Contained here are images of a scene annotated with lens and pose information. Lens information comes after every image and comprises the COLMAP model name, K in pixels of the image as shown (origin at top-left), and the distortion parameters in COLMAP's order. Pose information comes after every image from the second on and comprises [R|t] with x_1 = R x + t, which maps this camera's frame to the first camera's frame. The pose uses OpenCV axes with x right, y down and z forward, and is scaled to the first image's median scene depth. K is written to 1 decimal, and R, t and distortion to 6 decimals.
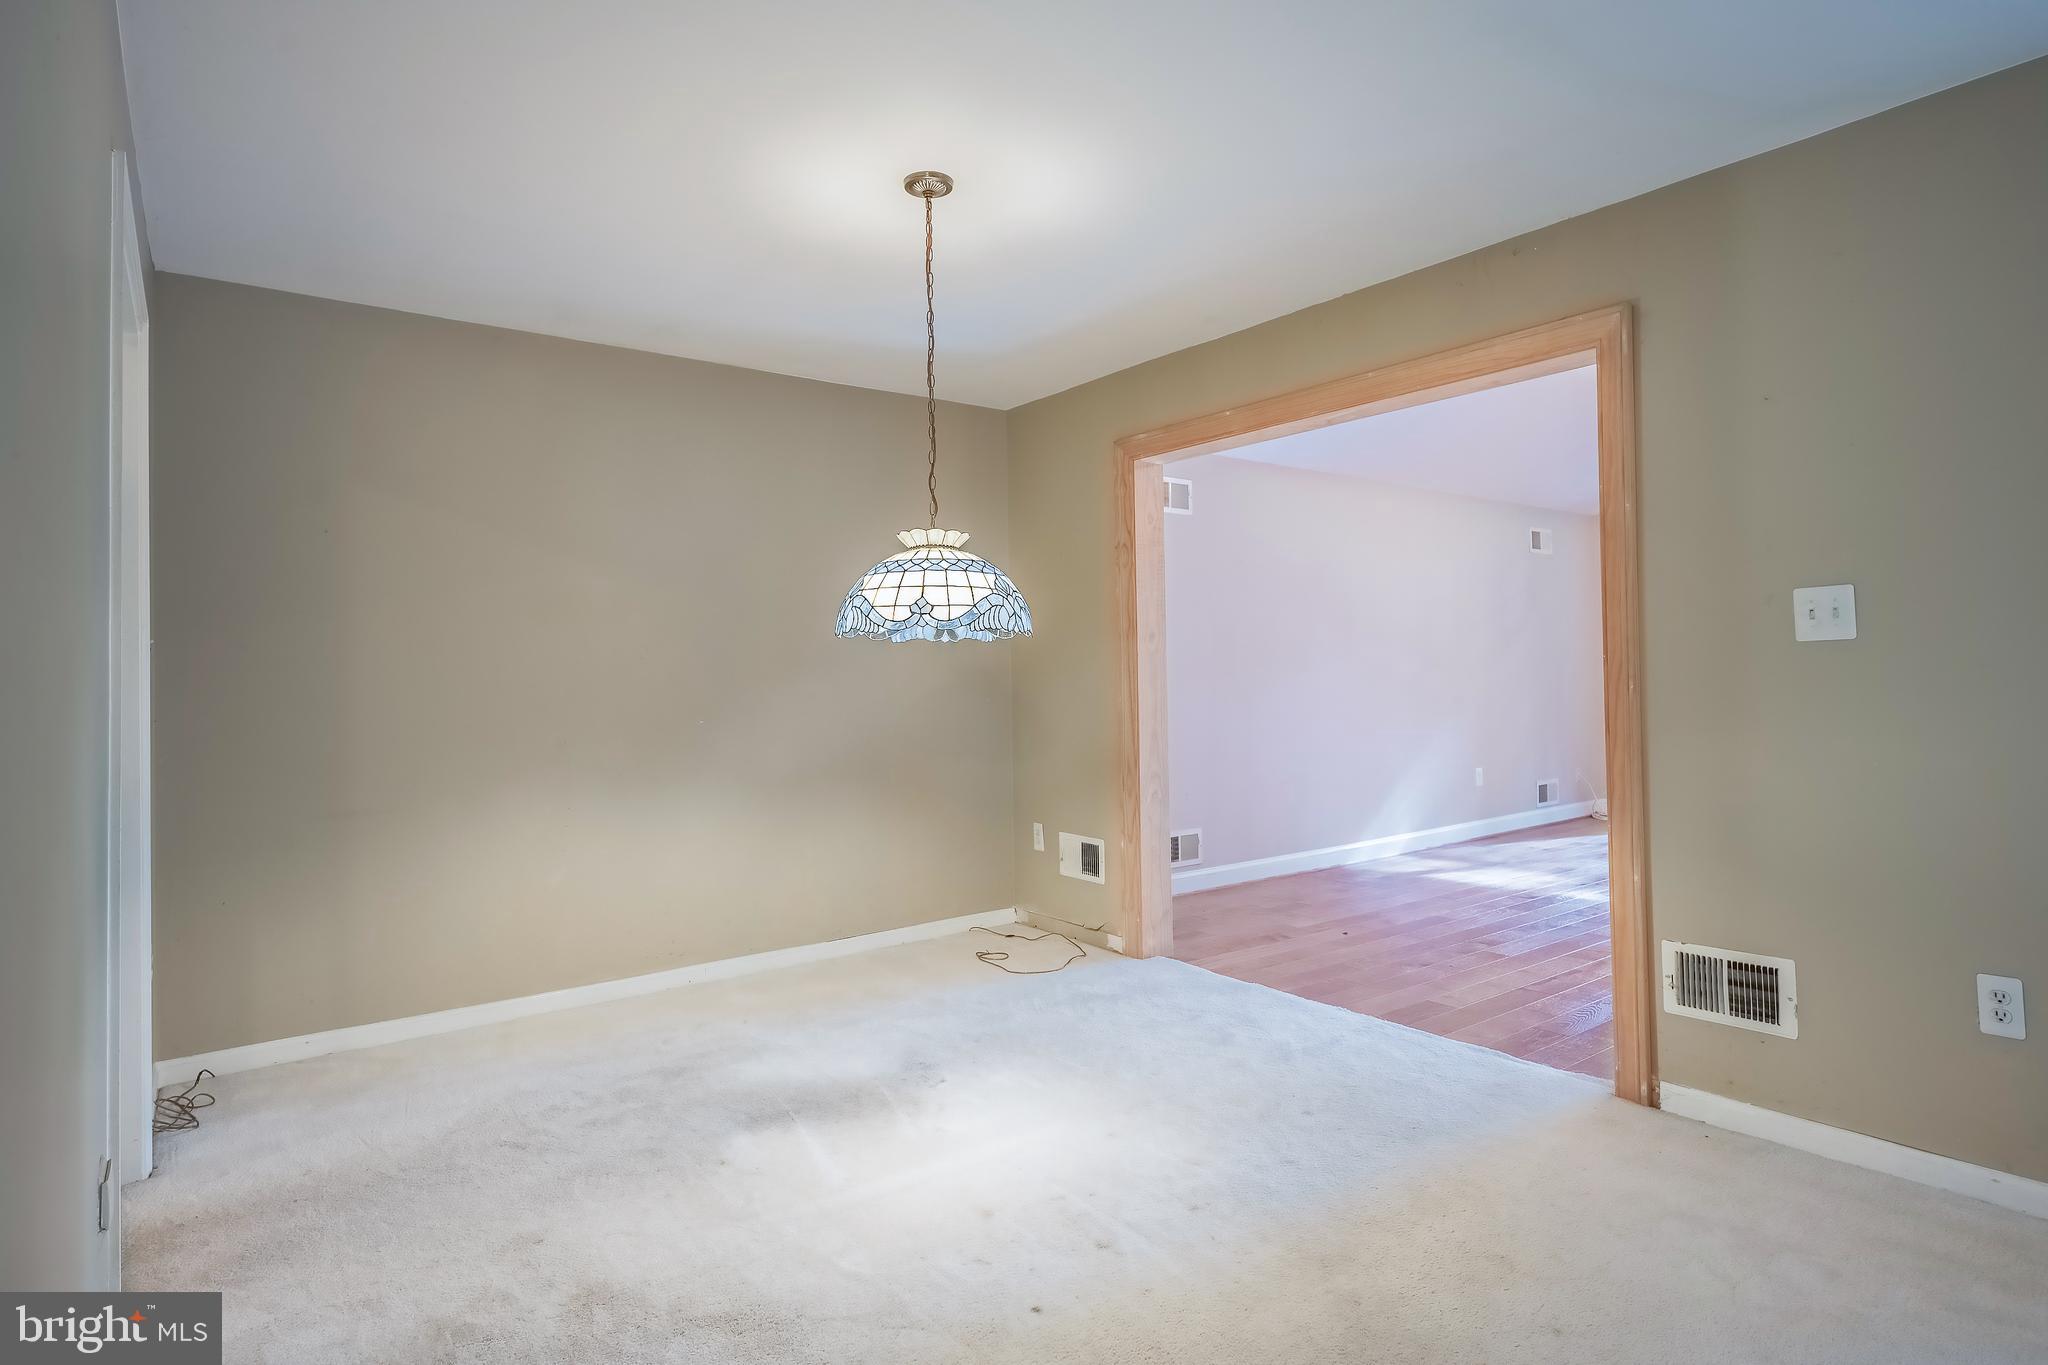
lens RADIAL K [[1082.3, 0, 985.6], [0, 1082.3, 655.4], [0, 0, 1]] dist [0.002091, 0.000592]
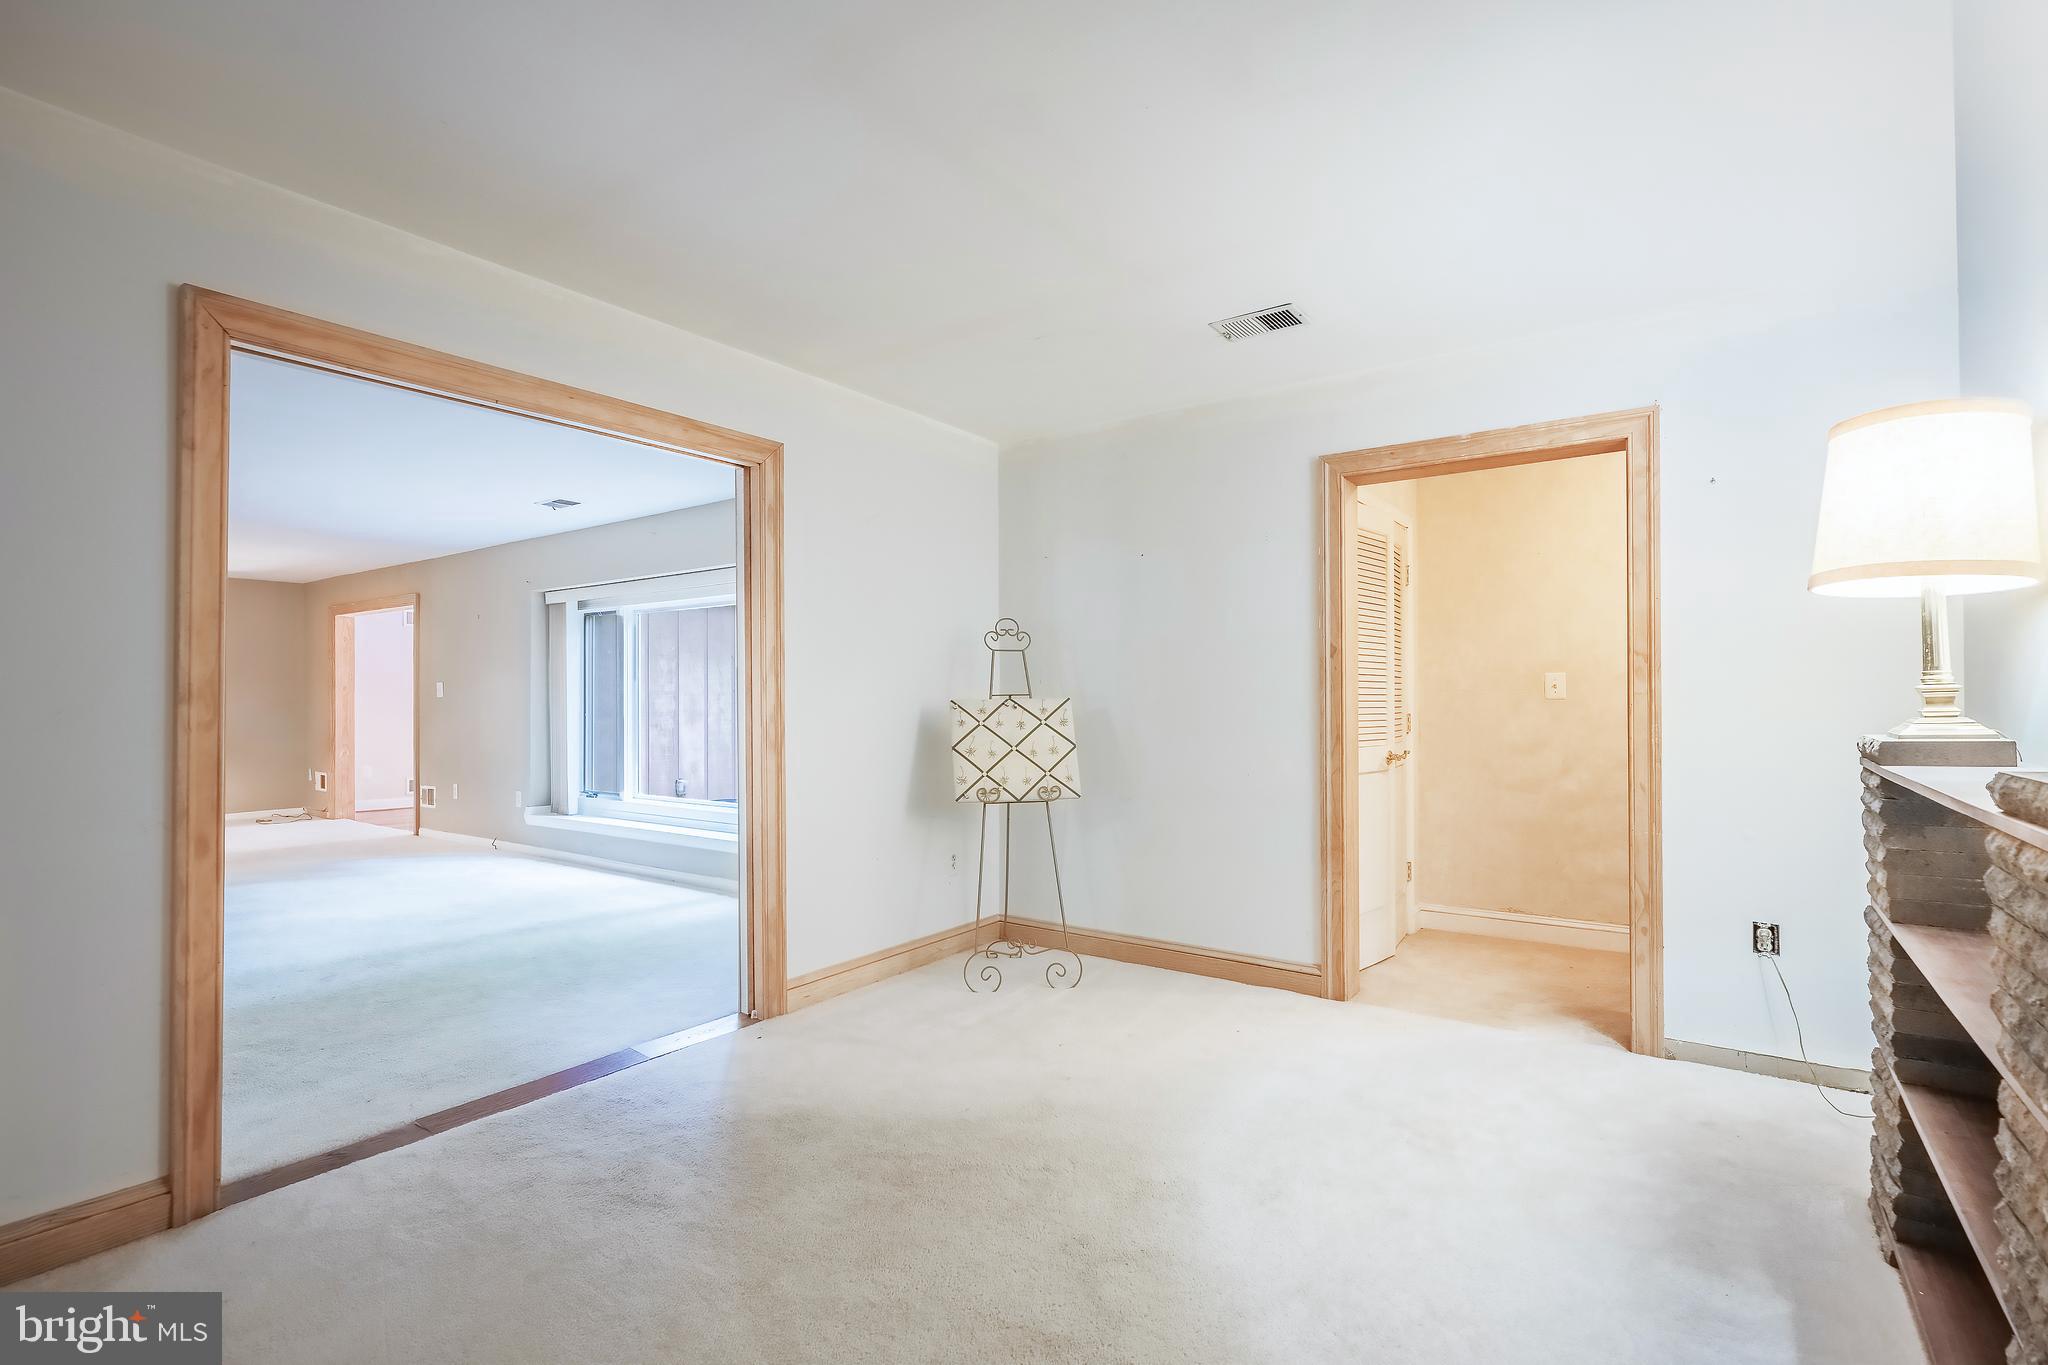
lens RADIAL K [[945.0, 0, 1022.2], [0, 945.0, 704.5], [0, 0, 1]] dist [-0.000582, 0.000017]
pose [[0.950021, 0.011590, 0.311971, 1.475238], [-0.018096, 0.999675, 0.017969, -0.073256], [-0.311662, -0.022717, 0.949922, -2.340300]]
